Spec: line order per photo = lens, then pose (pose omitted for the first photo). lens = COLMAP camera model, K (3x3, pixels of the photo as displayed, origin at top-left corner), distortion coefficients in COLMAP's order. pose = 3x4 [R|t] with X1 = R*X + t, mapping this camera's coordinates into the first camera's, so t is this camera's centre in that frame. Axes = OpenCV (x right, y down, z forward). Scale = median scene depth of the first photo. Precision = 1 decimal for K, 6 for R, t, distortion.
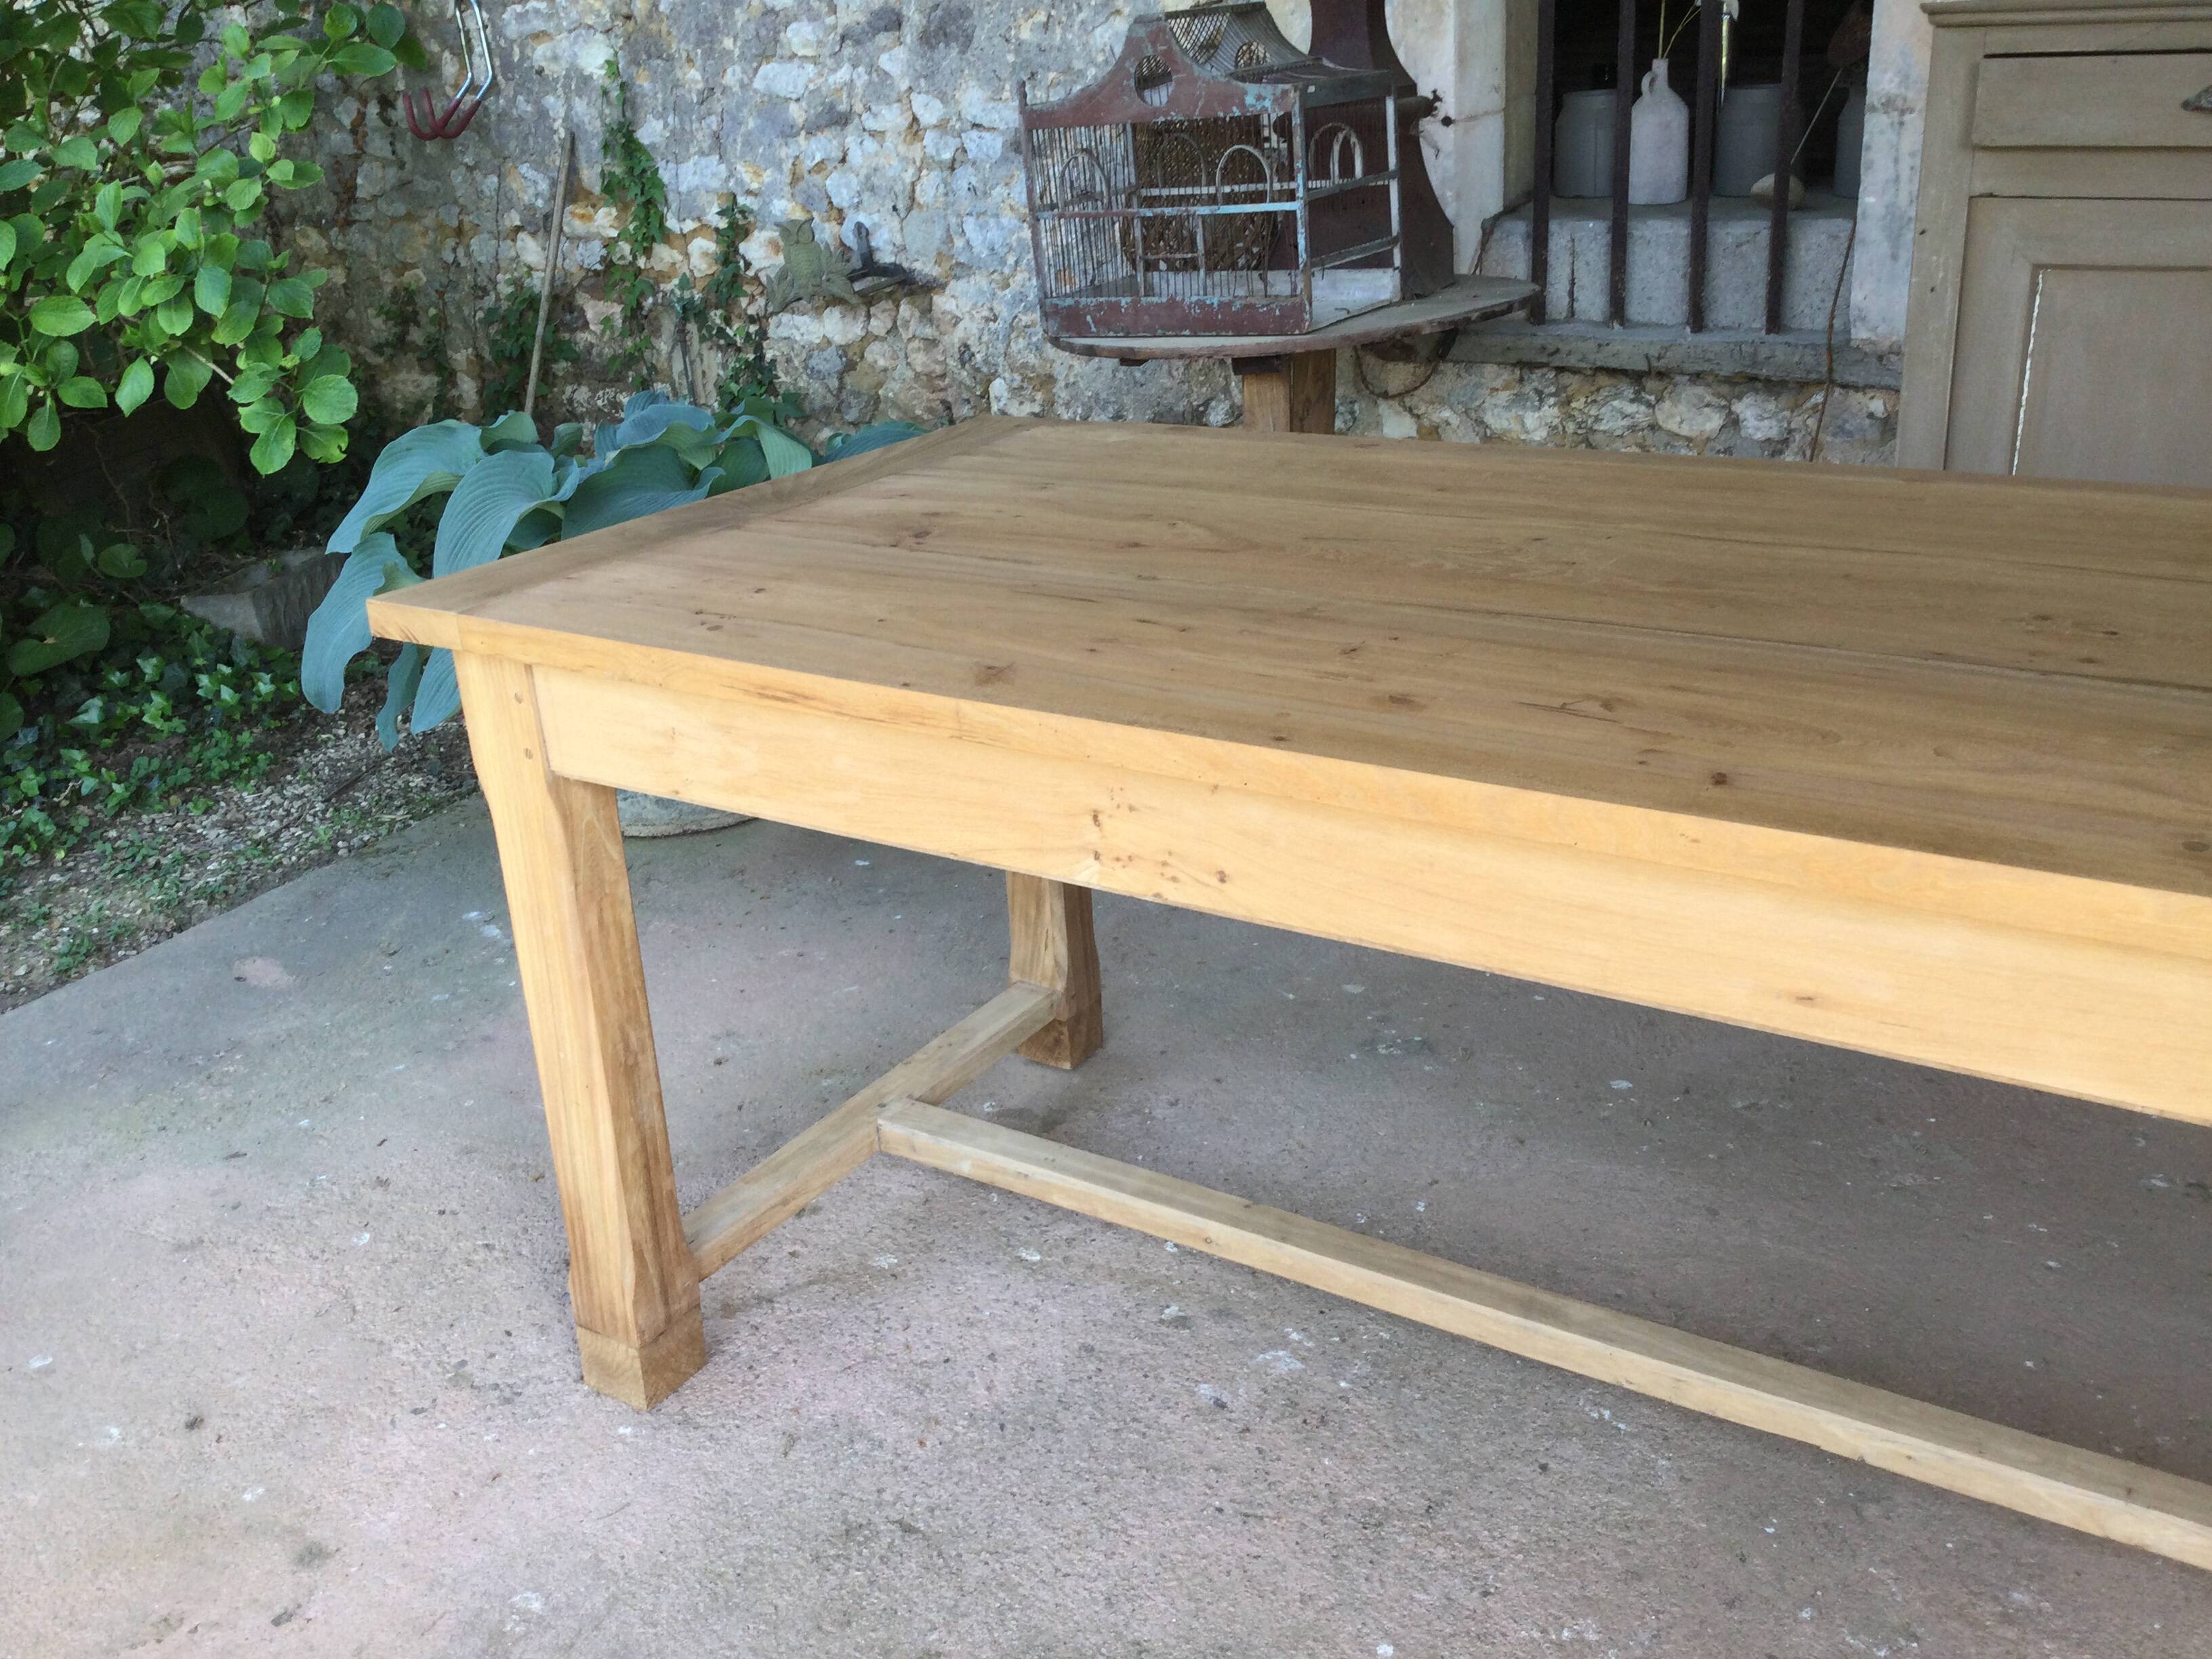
lens RADIAL K [[1969.9, 0, 1101.3], [0, 1969.9, 825.7], [0, 0, 1]] dist [0.171030, -0.397360]
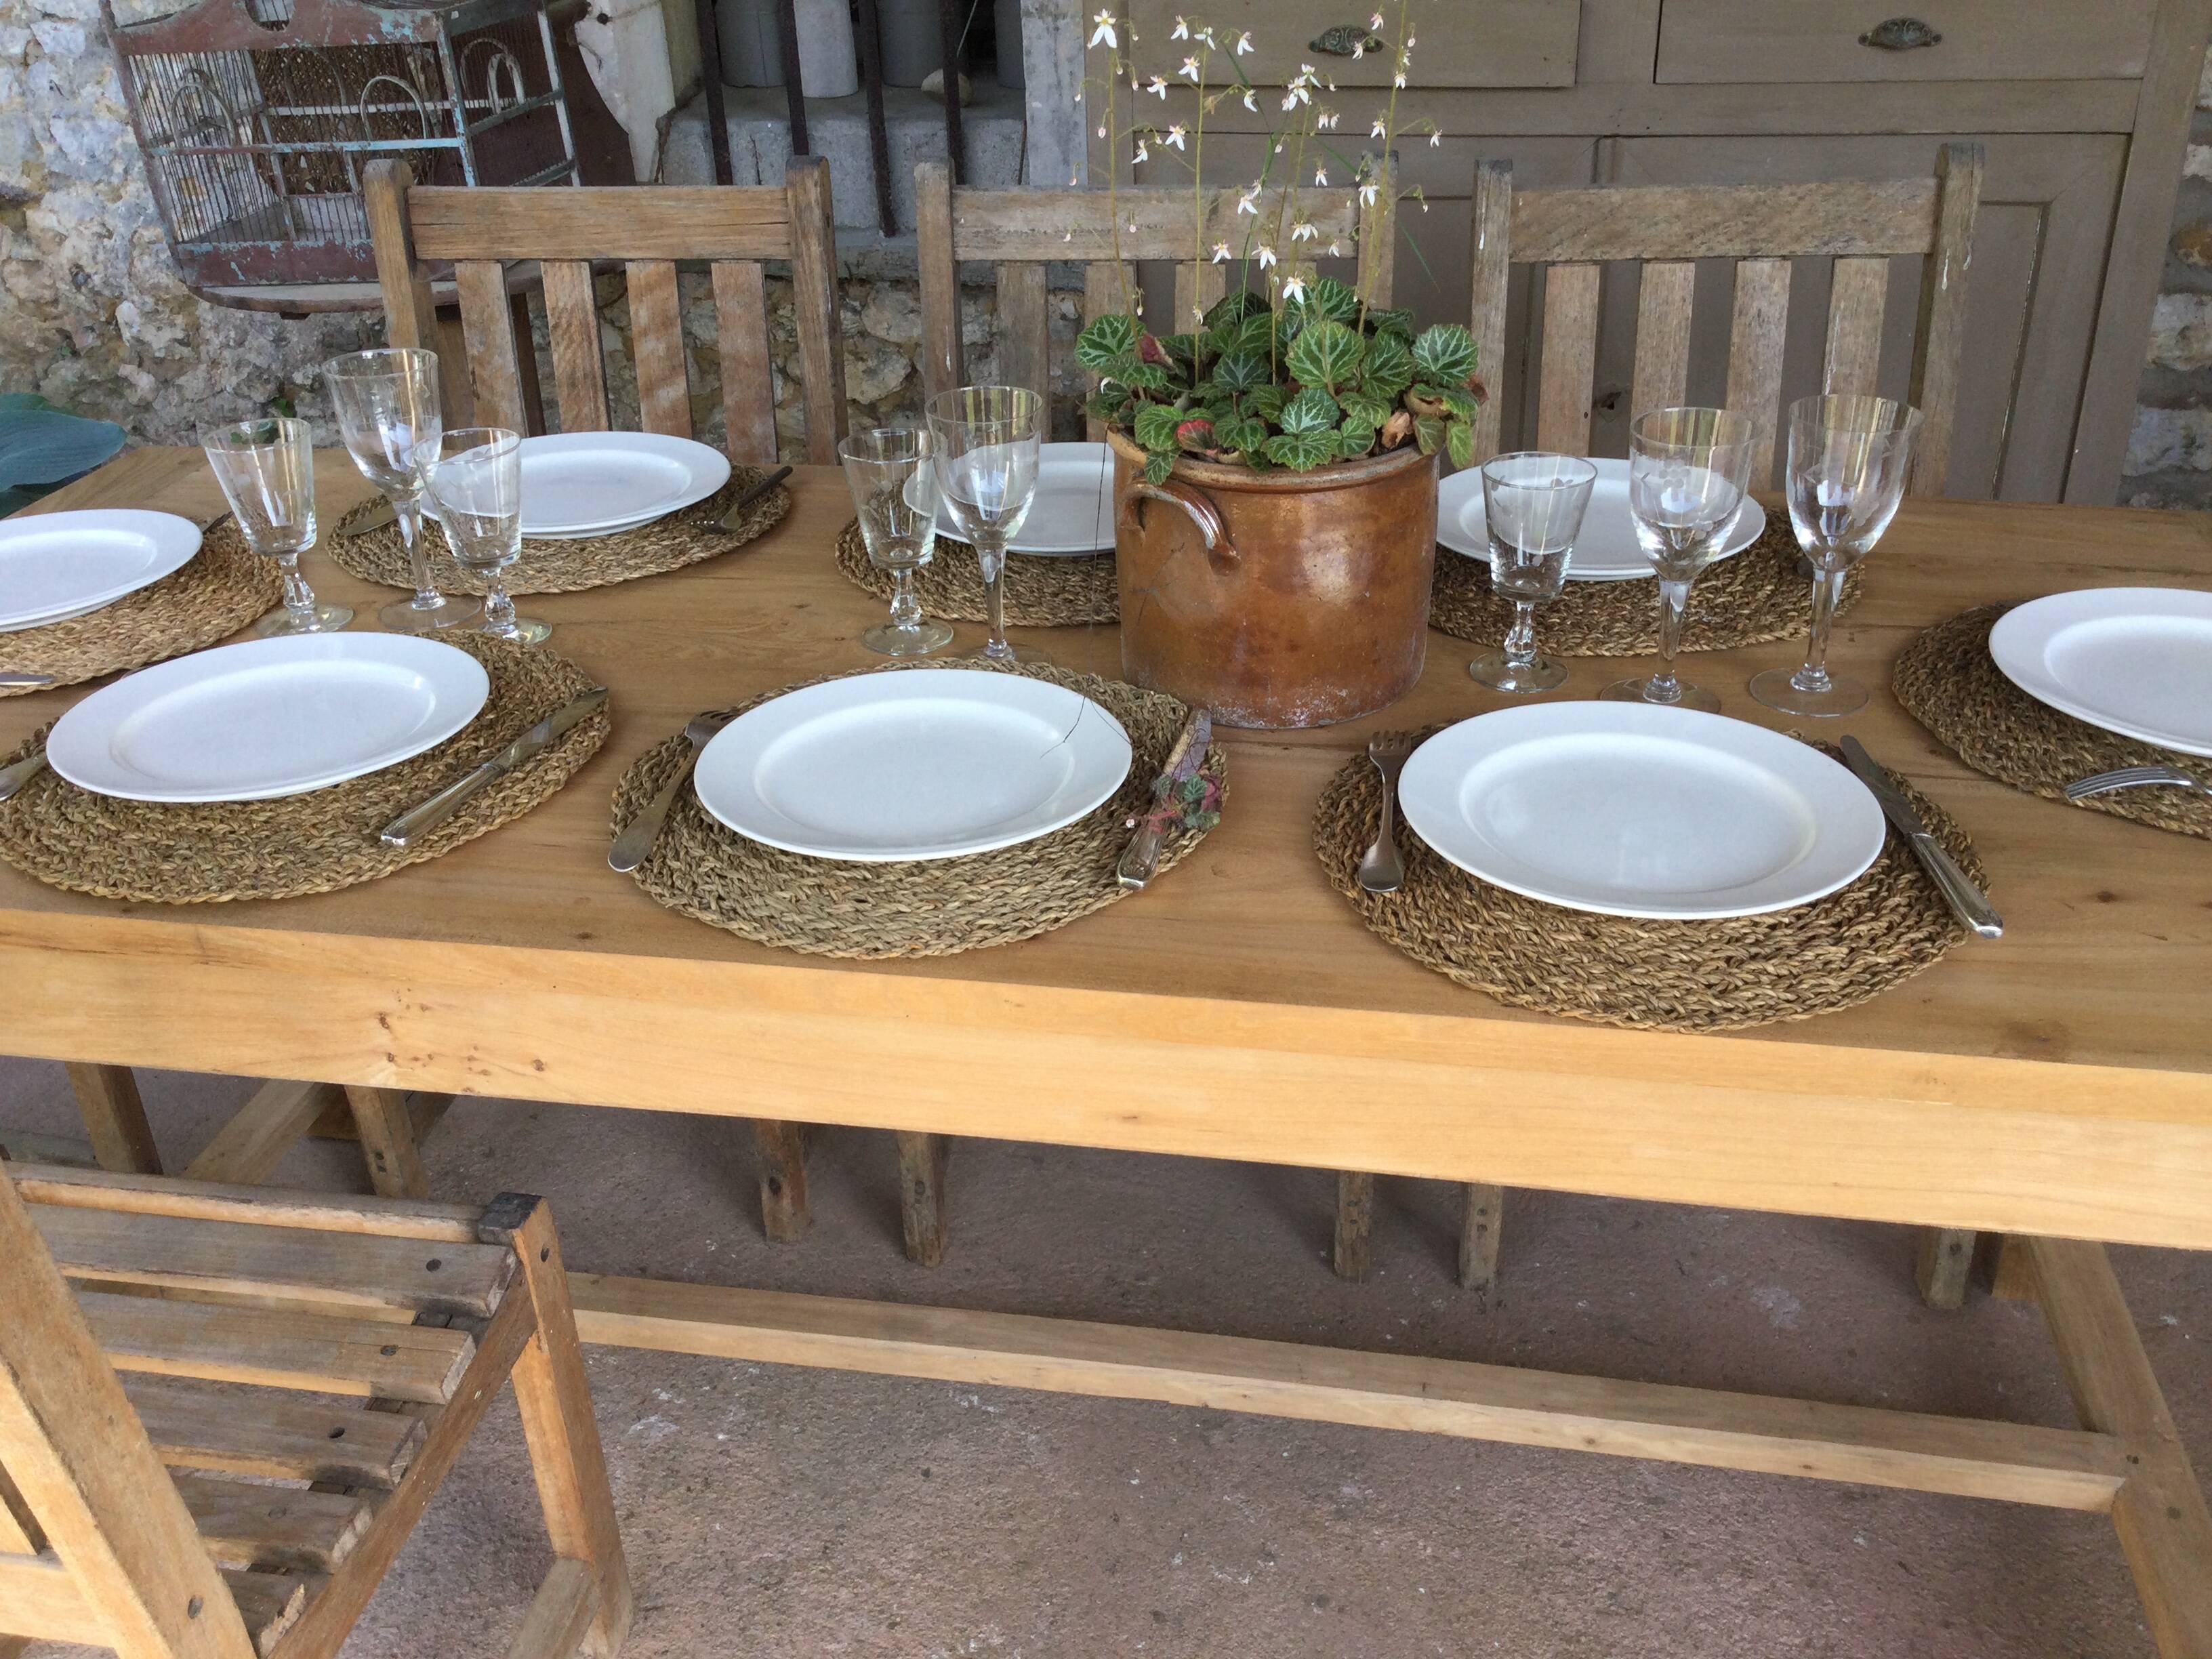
lens RADIAL K [[1995.7, 0, 1106.0], [0, 1995.7, 829.5], [0, 0, 1]] dist [0.066854, -0.121319]
pose [[0.922681, -0.160648, 0.350504, -0.002102], [0.125965, 0.984779, 0.119762, -0.057675], [-0.364408, -0.066351, 0.928873, 0.009442]]
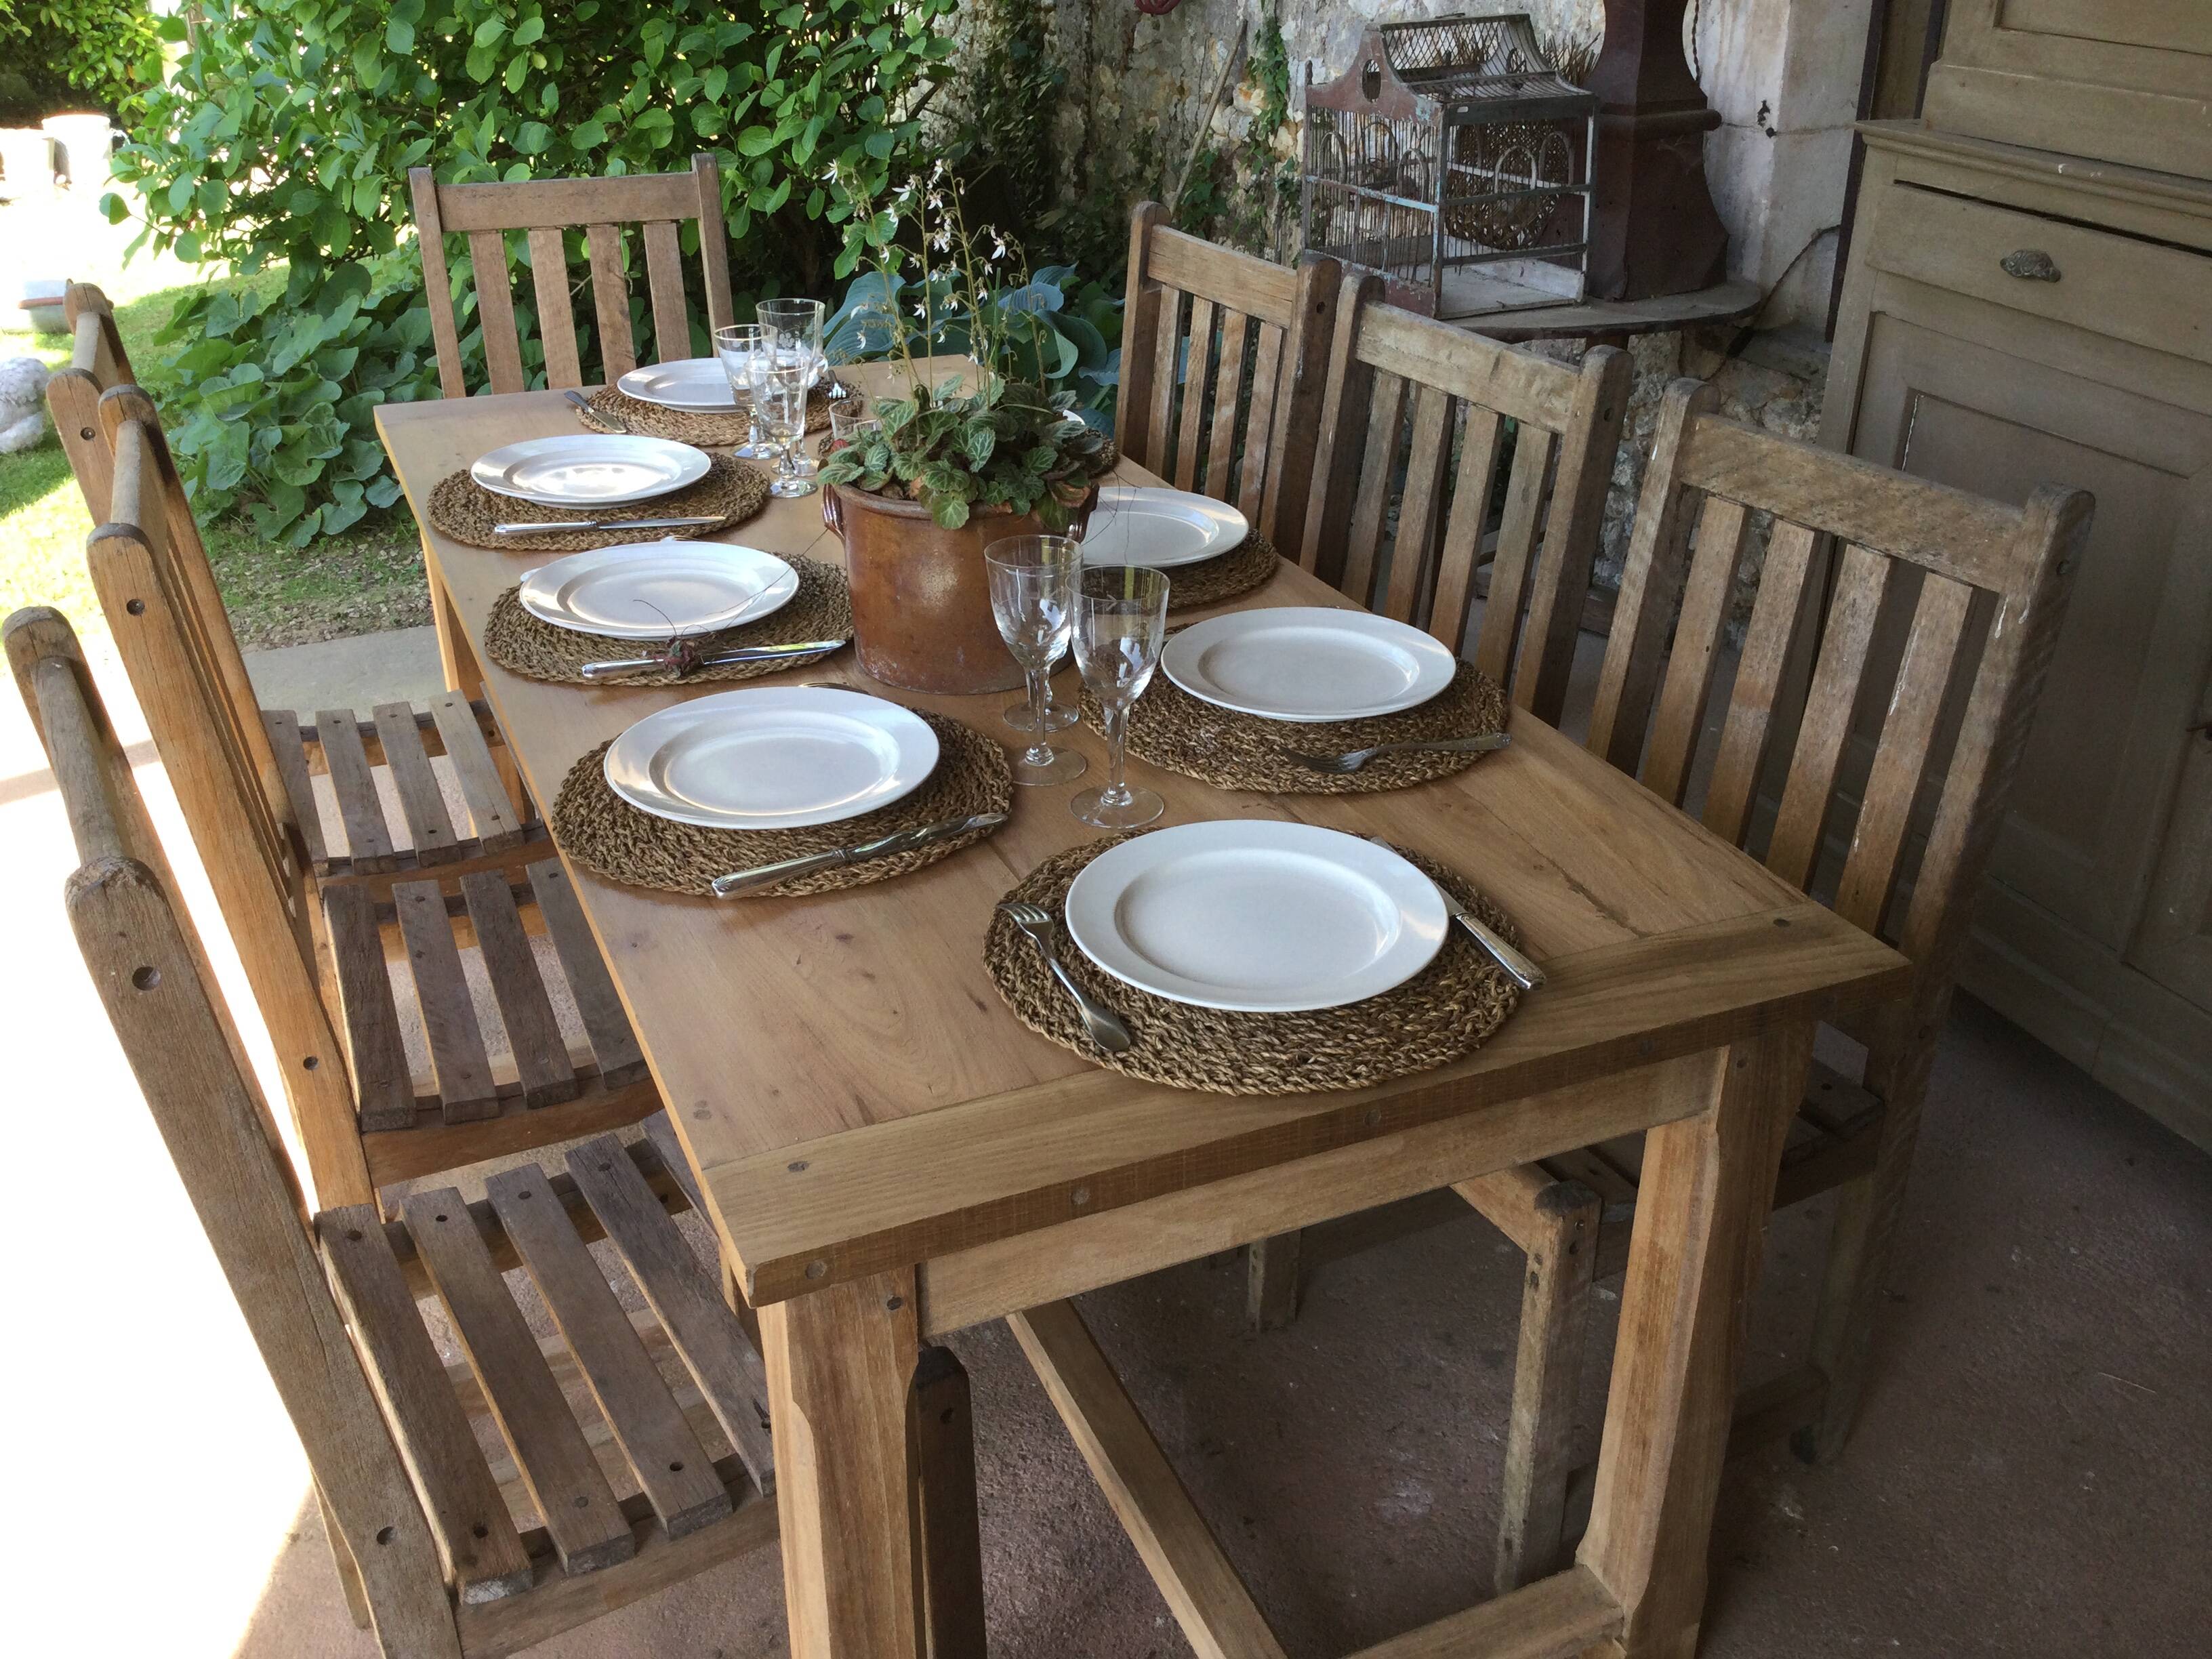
lens RADIAL K [[1968.3, 0, 1106.0], [0, 1968.3, 829.5], [0, 0, 1]] dist [0.113625, -0.233370]
pose [[0.832166, 0.295306, -0.469355, 0.459426], [-0.245740, 0.955145, 0.165257, -0.089026], [0.497104, -0.022182, 0.867407, -0.073329]]
